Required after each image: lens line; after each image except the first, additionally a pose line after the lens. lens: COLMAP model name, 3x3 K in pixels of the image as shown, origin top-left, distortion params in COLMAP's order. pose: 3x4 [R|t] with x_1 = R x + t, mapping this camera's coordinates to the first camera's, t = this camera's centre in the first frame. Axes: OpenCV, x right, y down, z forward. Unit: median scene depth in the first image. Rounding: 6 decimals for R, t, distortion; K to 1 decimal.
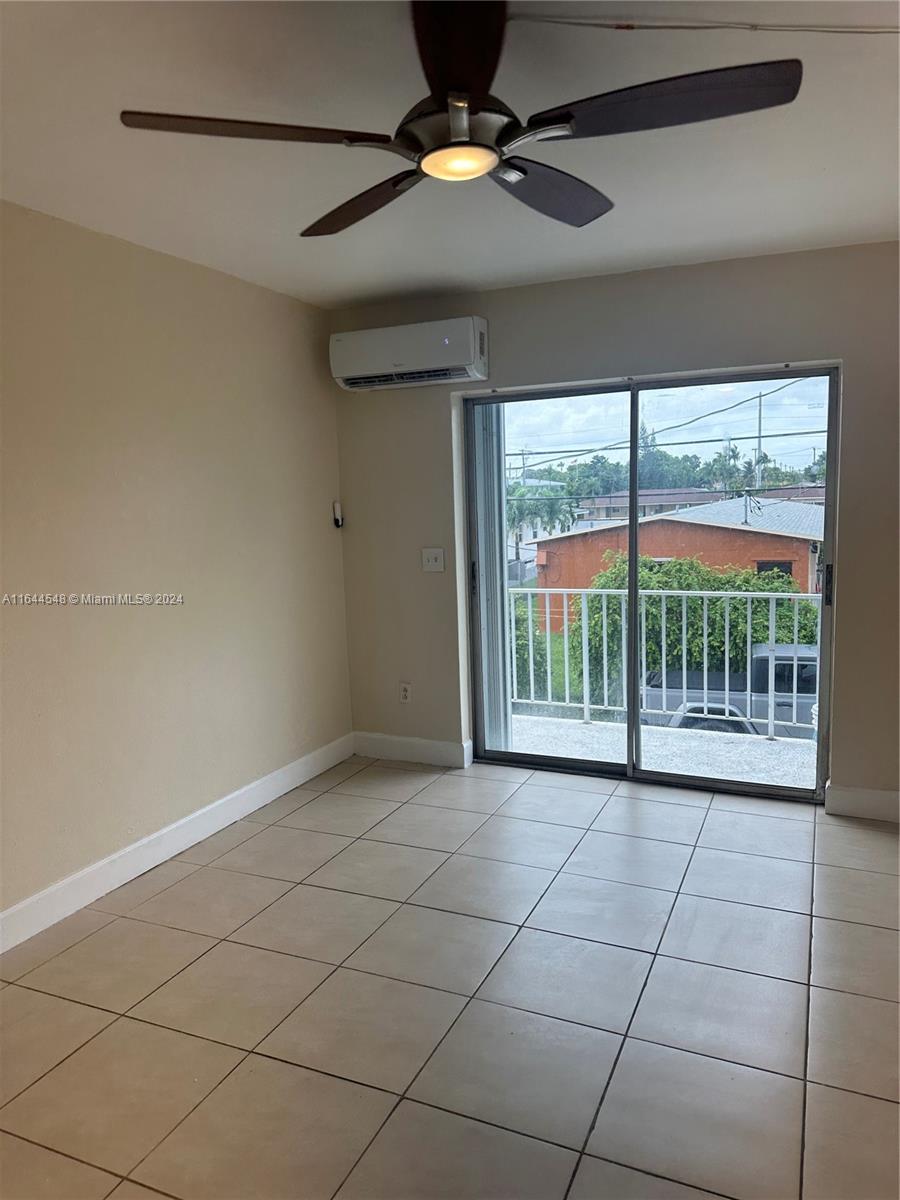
lens RADIAL K [[849.8, 0, 447.6], [0, 849.8, 600.6], [0, 0, 1]] dist [0.118467, -0.202012]
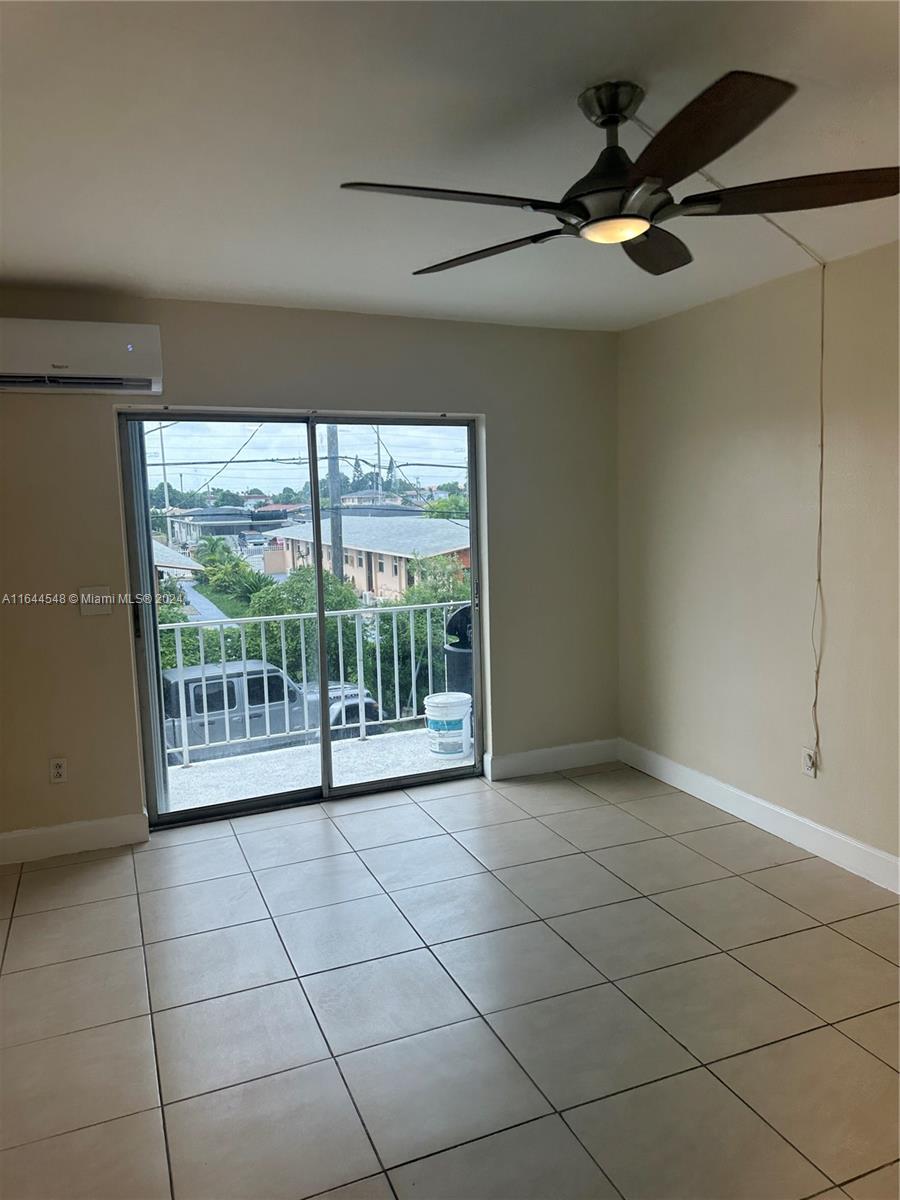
lens RADIAL K [[839.6, 0, 446.5], [0, 839.6, 571.2], [0, 0, 1]] dist [0.141198, -0.196311]
pose [[0.677784, -0.048477, 0.733661, -0.411328], [0.102120, 0.994360, -0.028640, -0.017330], [-0.728134, 0.094334, 0.678912, 0.184208]]
